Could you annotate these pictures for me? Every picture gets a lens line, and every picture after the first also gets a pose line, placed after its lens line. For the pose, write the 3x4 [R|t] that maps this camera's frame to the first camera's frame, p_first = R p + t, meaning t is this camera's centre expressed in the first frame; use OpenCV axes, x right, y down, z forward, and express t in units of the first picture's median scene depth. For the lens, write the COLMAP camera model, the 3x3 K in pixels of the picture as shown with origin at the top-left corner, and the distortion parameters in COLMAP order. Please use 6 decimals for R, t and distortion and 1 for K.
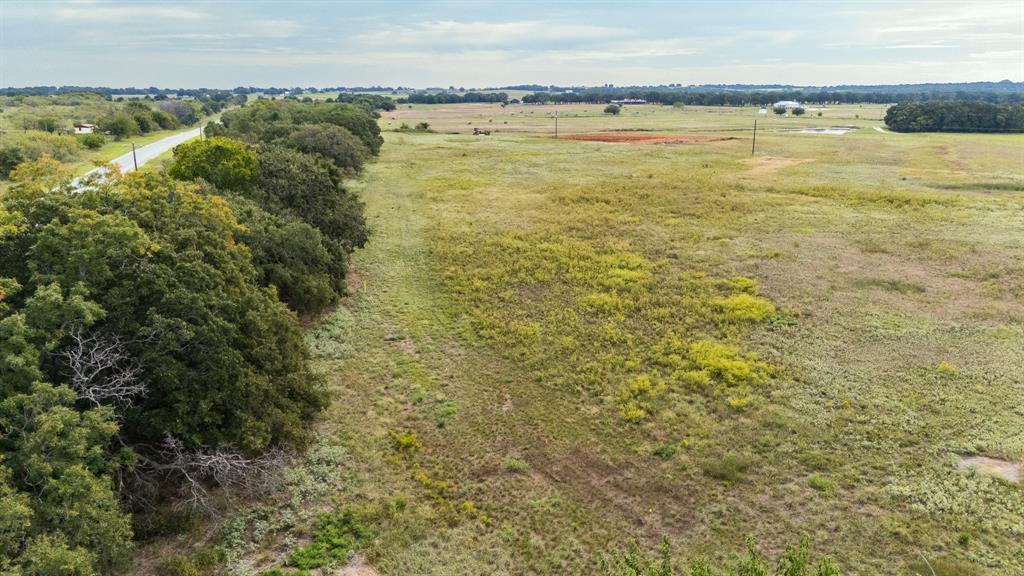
lens RADIAL K [[752.1, 0, 510.8], [0, 752.1, 294.1], [0, 0, 1]] dist [0.068657, -0.063440]
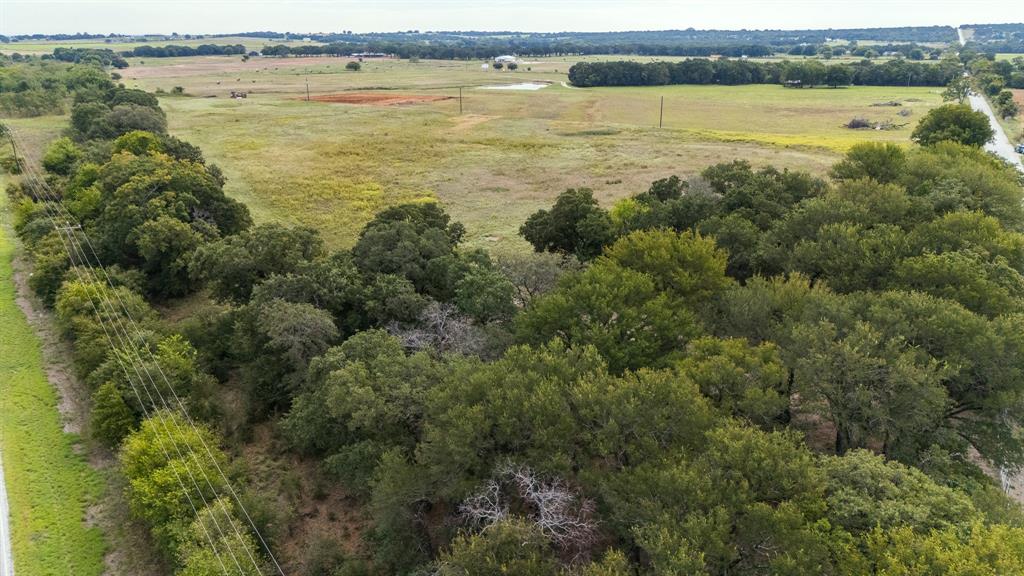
lens RADIAL K [[752.1, 0, 517.9], [0, 752.1, 286.0], [0, 0, 1]] dist [0.068657, -0.063440]
pose [[0.944569, -0.107682, 0.310150, -0.037731], [0.089289, 0.993331, 0.072948, 0.033170], [-0.315937, -0.041212, 0.947885, -0.310783]]
